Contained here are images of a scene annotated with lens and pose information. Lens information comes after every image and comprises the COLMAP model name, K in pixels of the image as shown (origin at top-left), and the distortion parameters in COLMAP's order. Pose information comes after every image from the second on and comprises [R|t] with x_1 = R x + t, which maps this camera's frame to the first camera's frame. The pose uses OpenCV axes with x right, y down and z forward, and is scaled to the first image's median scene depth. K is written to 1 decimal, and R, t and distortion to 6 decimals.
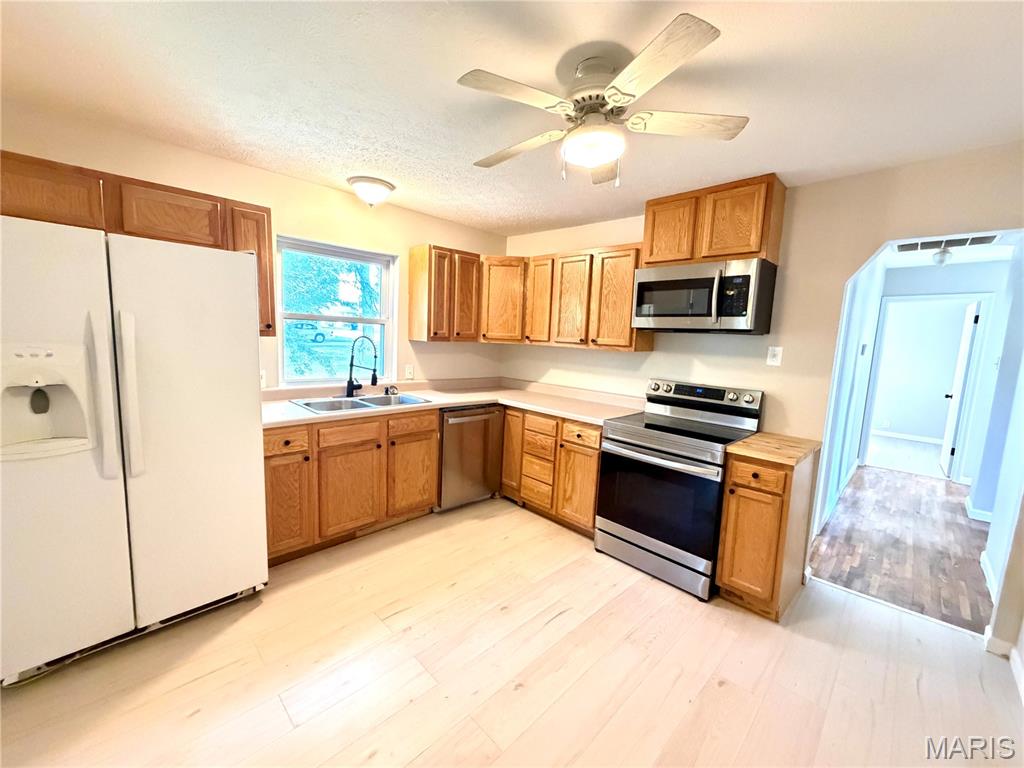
lens RADIAL K [[408.7, 0, 506.6], [0, 408.7, 382.4], [0, 0, 1]] dist [-0.000664, -0.000968]
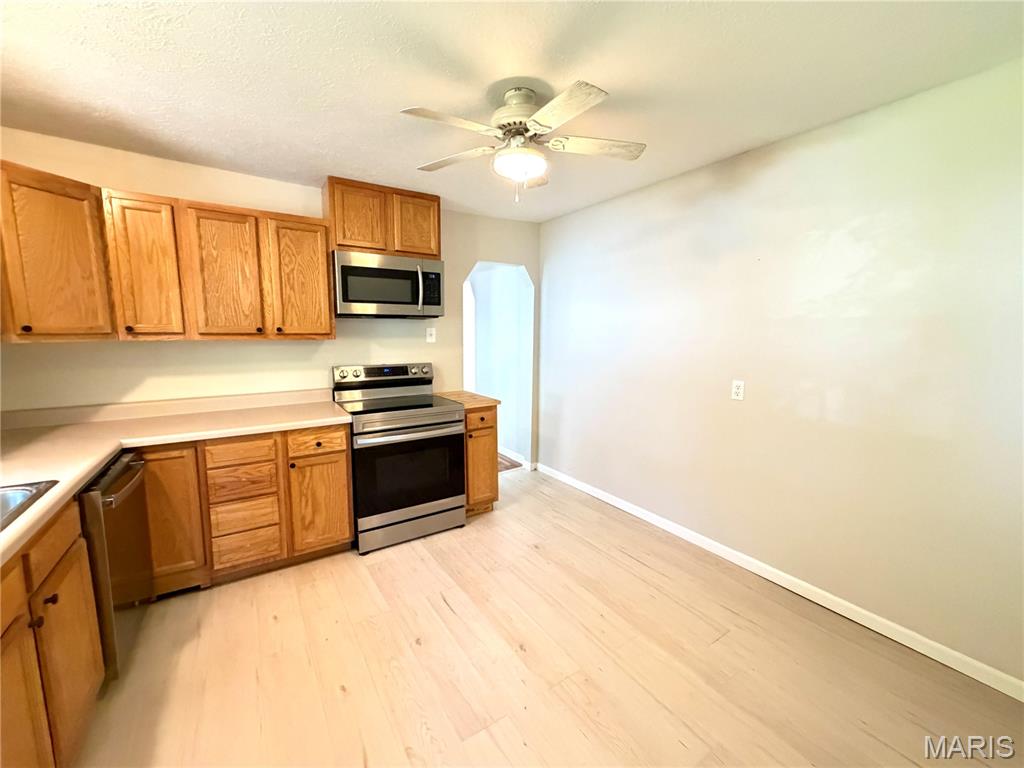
lens RADIAL K [[408.7, 0, 512.7], [0, 408.7, 382.0], [0, 0, 1]] dist [-0.000664, -0.000968]
pose [[0.191505, -0.167986, 0.967009, -0.546190], [0.117113, 0.982116, 0.147418, -0.072846], [-0.974479, 0.085019, 0.207754, 0.439558]]
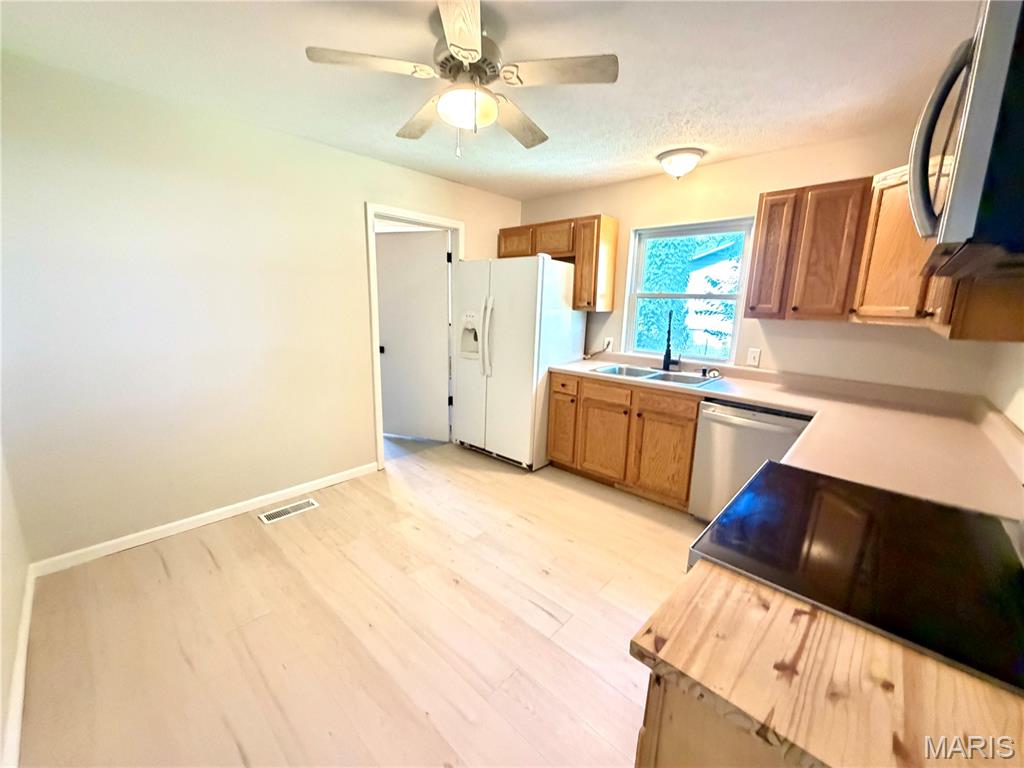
lens RADIAL K [[408.7, 0, 510.6], [0, 408.7, 383.0], [0, 0, 1]] dist [-0.000664, -0.000968]
pose [[0.041514, 0.154787, -0.987075, 0.705451], [-0.138246, 0.979314, 0.147756, -0.036278], [0.989528, 0.130325, 0.062054, 0.601249]]
